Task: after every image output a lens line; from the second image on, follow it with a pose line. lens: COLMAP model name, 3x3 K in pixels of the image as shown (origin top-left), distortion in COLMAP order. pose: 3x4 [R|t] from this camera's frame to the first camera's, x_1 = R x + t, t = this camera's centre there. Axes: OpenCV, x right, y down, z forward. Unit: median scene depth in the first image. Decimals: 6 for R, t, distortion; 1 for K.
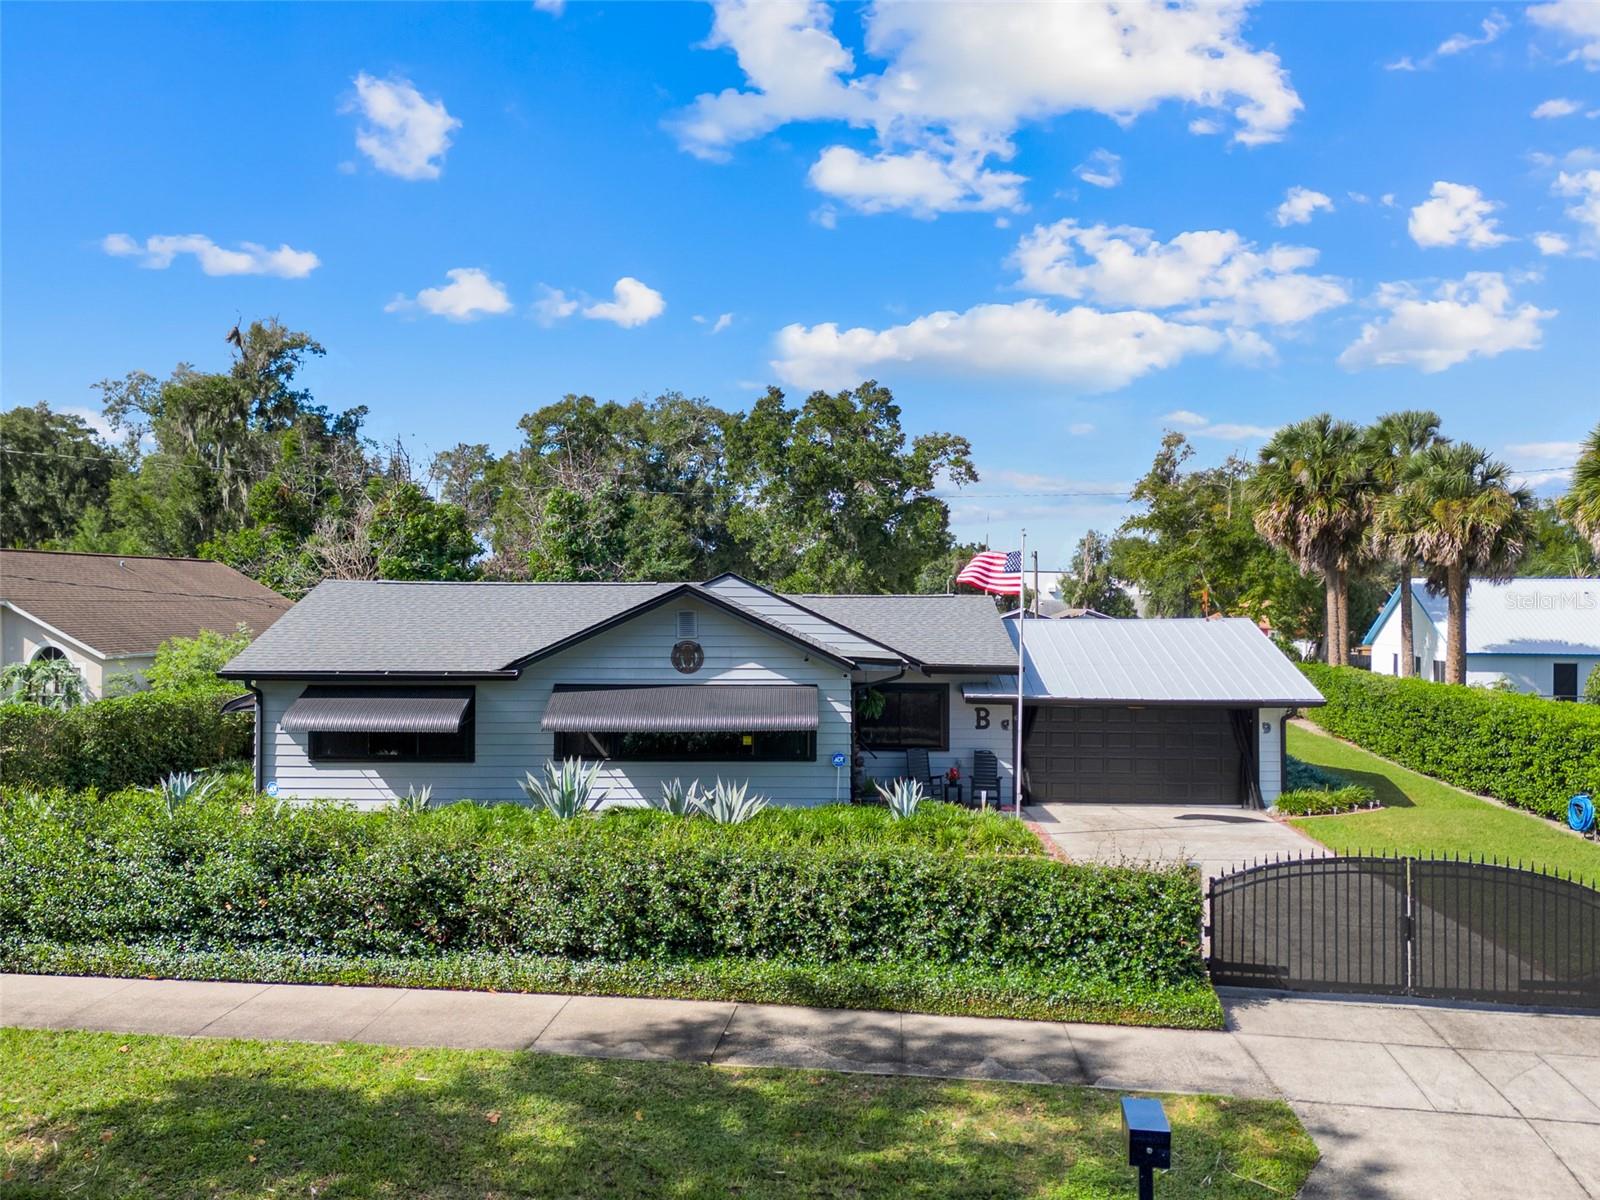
lens RADIAL K [[1253.6, 0, 798.5], [0, 1253.6, 598.1], [0, 0, 1]] dist [0.060753, -0.022795]
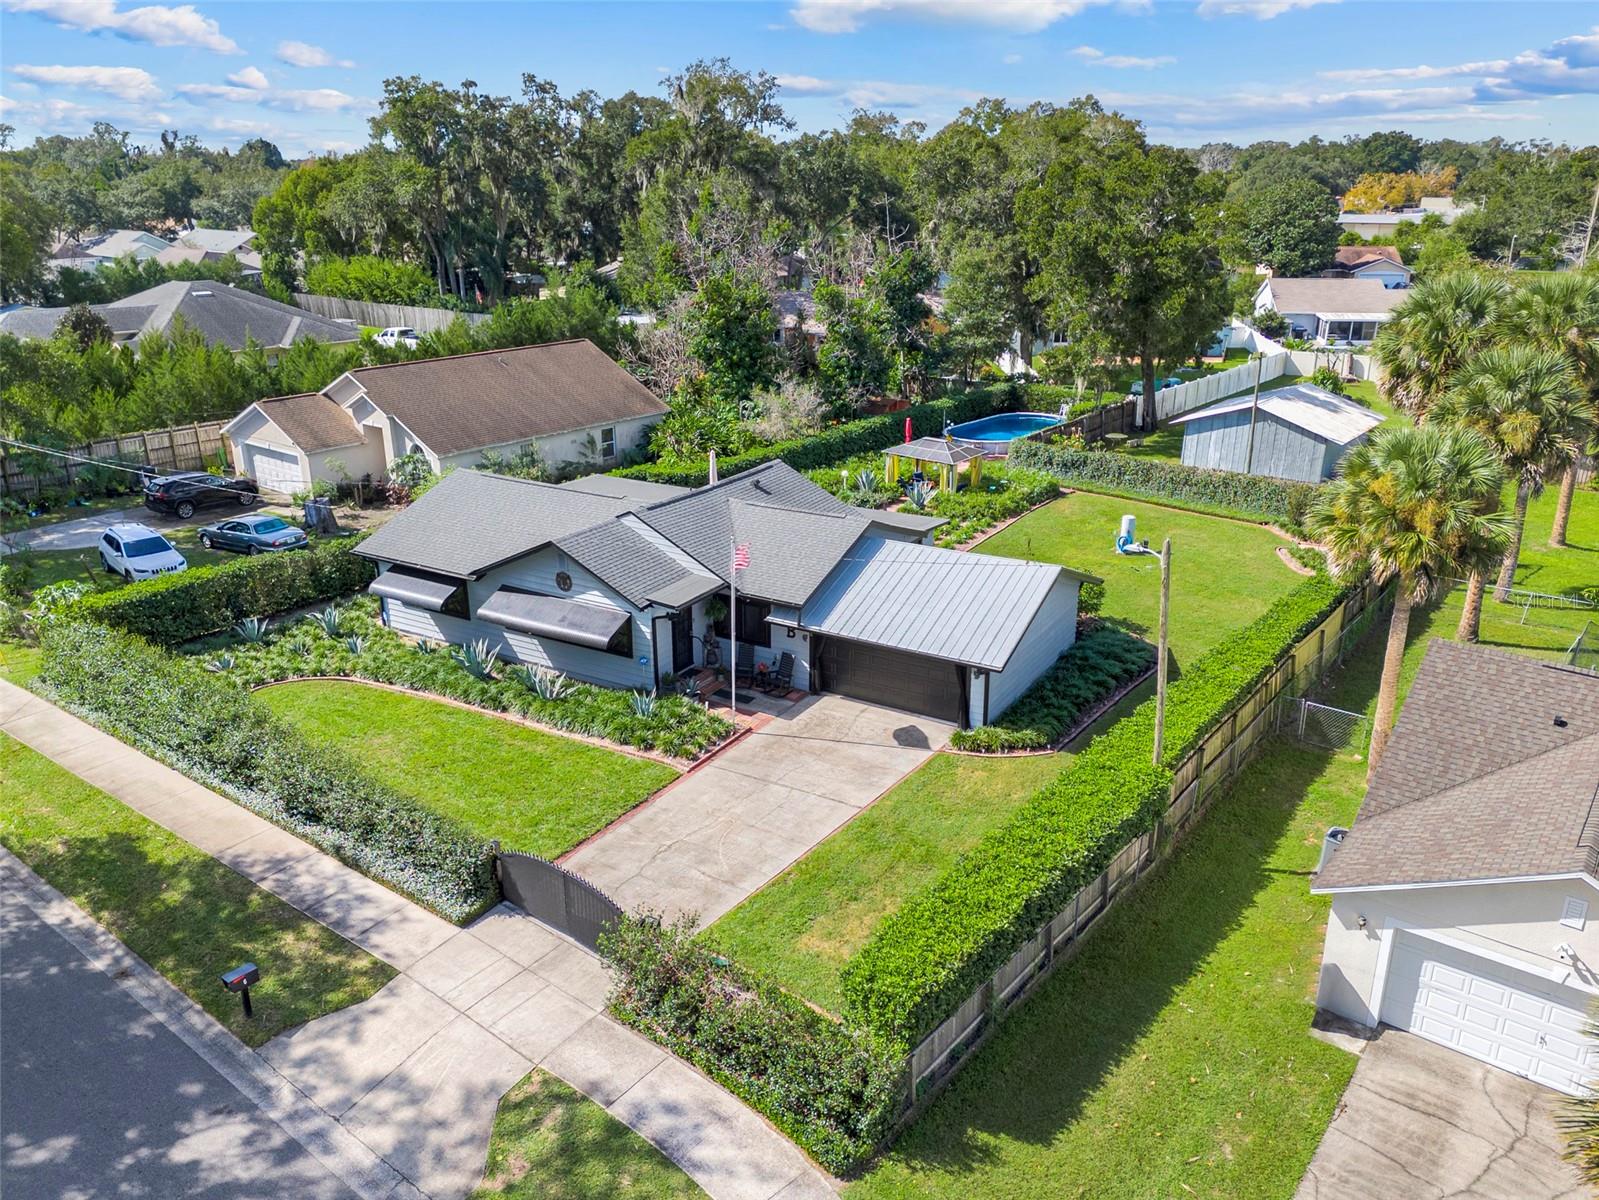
lens RADIAL K [[1184.7, 0, 774.4], [0, 1184.7, 598.4], [0, 0, 1]] dist [0.031590, -0.004059]
pose [[0.859958, 0.172935, -0.480172, 0.883591], [0.002153, 0.939604, 0.342257, -0.455990], [0.510360, -0.295360, 0.807648, -0.088049]]
